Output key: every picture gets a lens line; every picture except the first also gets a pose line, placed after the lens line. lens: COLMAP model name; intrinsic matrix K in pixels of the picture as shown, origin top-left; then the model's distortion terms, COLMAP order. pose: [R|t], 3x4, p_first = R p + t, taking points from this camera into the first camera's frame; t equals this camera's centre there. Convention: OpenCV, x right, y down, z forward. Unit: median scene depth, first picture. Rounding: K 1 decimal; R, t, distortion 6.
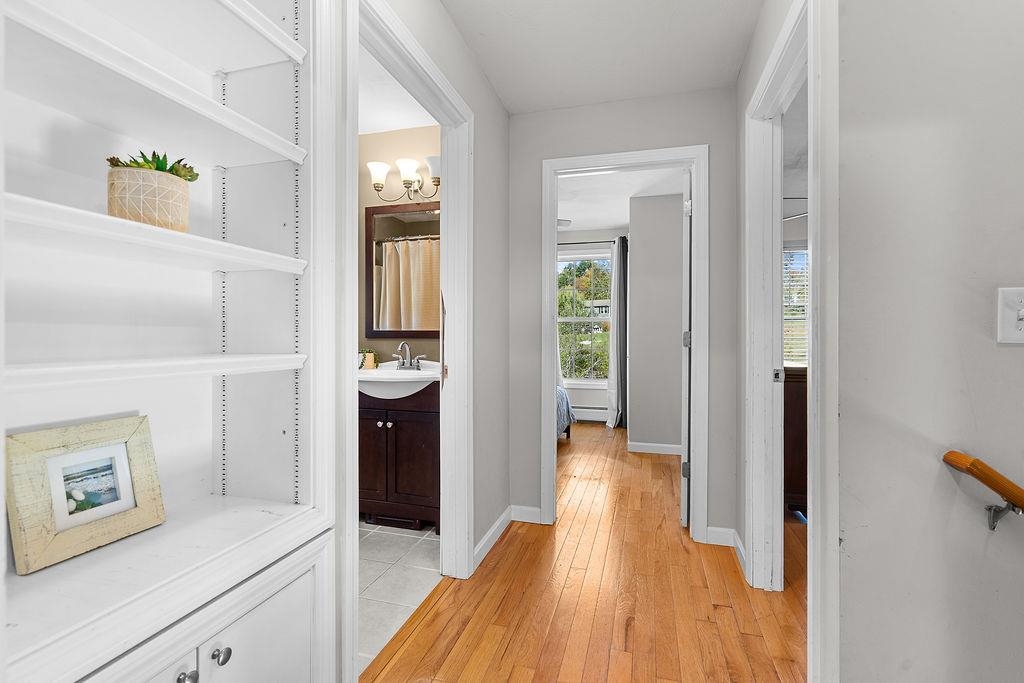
lens RADIAL K [[467.6, 0, 511.2], [0, 467.6, 343.5], [0, 0, 1]] dist [-0.002752, 0.000738]
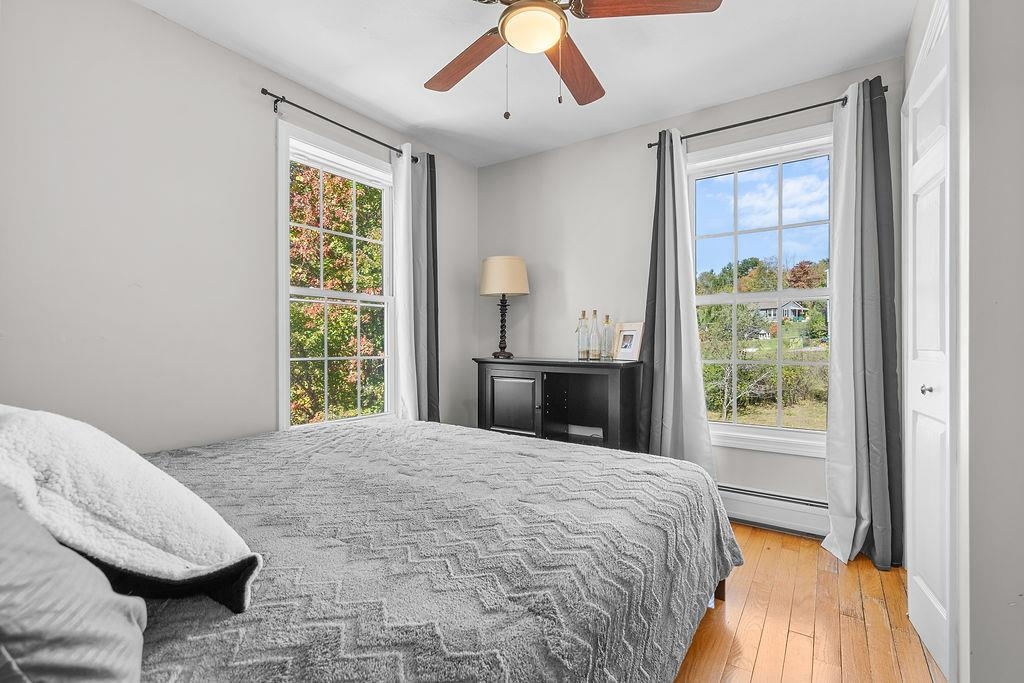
lens RADIAL K [[467.6, 0, 511.2], [0, 467.6, 343.5], [0, 0, 1]] dist [-0.002752, 0.000738]
pose [[0.951468, -0.001181, -0.307744, 0.067172], [-0.003500, 0.999886, -0.014657, 0.002225], [0.307727, 0.015023, 0.951356, 0.516908]]
